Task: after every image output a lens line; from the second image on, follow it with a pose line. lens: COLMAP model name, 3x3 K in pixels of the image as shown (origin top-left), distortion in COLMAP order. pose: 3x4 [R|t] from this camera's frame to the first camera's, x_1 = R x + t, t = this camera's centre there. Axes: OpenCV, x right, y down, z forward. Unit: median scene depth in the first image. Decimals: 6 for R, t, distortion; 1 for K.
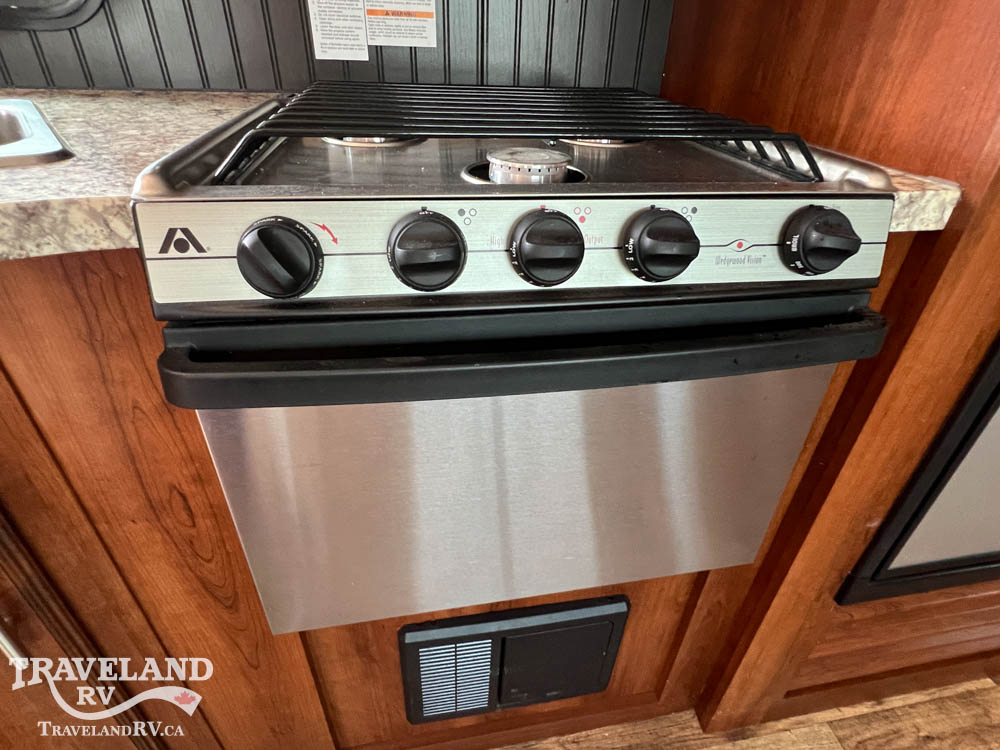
lens RADIAL K [[525.6, 0, 499.8], [0, 525.6, 376.9], [0, 0, 1]] dist [-0.004427, 0.001279]
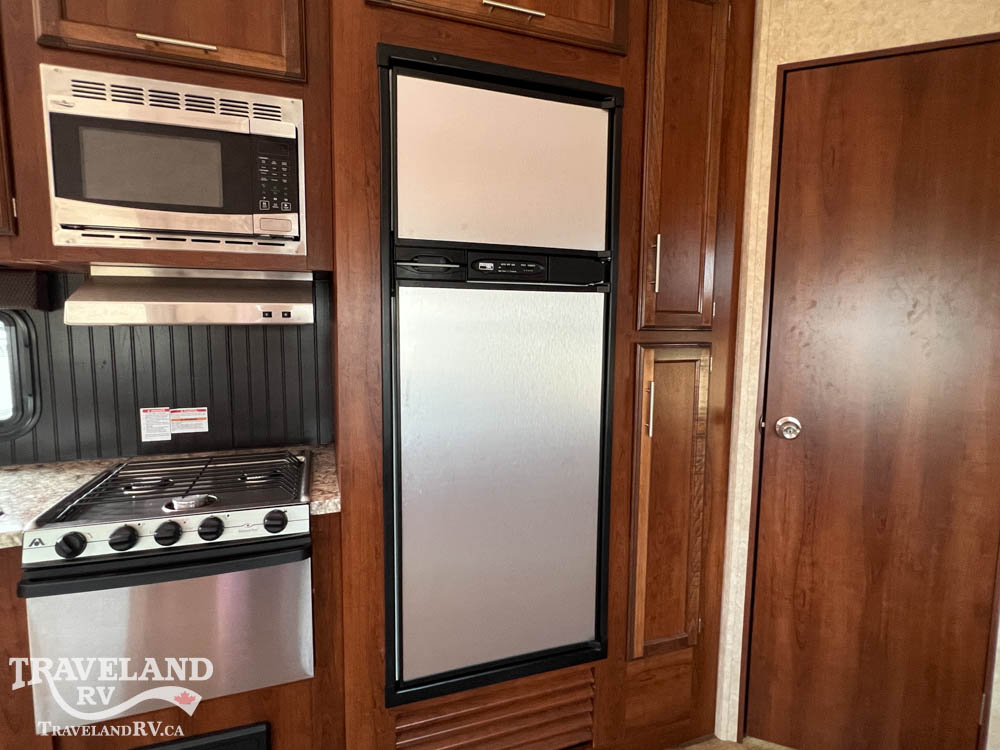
lens RADIAL K [[525.6, 0, 504.0], [0, 525.6, 377.3], [0, 0, 1]] dist [-0.004427, 0.001279]
pose [[0.985309, -0.044621, 0.164847, 1.604580], [0.114863, 0.887466, -0.446330, 0.562196], [-0.126380, 0.458708, 0.879554, -2.462874]]
